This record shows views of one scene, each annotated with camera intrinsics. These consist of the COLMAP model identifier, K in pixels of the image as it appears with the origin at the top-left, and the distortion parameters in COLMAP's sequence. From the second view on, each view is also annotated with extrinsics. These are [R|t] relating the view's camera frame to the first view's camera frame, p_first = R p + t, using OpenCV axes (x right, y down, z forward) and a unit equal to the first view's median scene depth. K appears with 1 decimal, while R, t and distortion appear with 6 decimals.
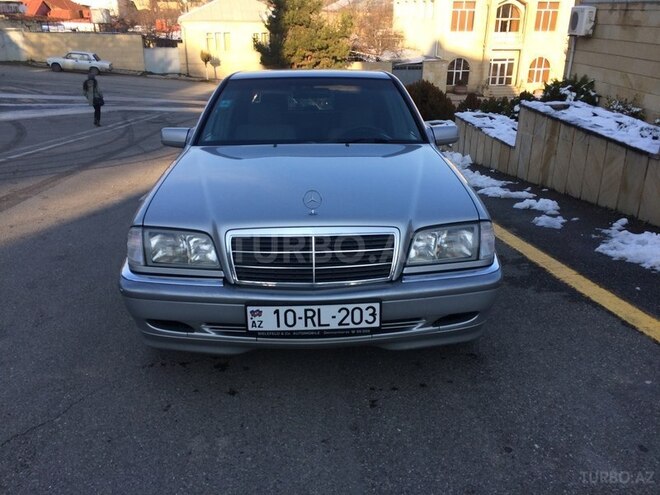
lens RADIAL K [[563.1, 0, 332.4], [0, 563.1, 248.1], [0, 0, 1]] dist [0.048644, -0.050831]
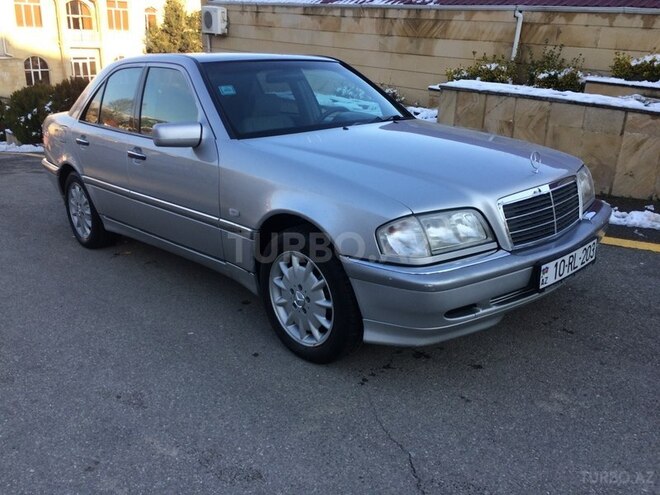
lens RADIAL K [[563.1, 0, 327.1], [0, 563.1, 245.4], [0, 0, 1]] dist [0.048644, -0.050831]
pose [[0.759613, -0.206584, 0.616694, -1.009485], [0.209322, 0.975415, 0.068918, -0.082394], [-0.615770, 0.076737, 0.784180, 0.386437]]
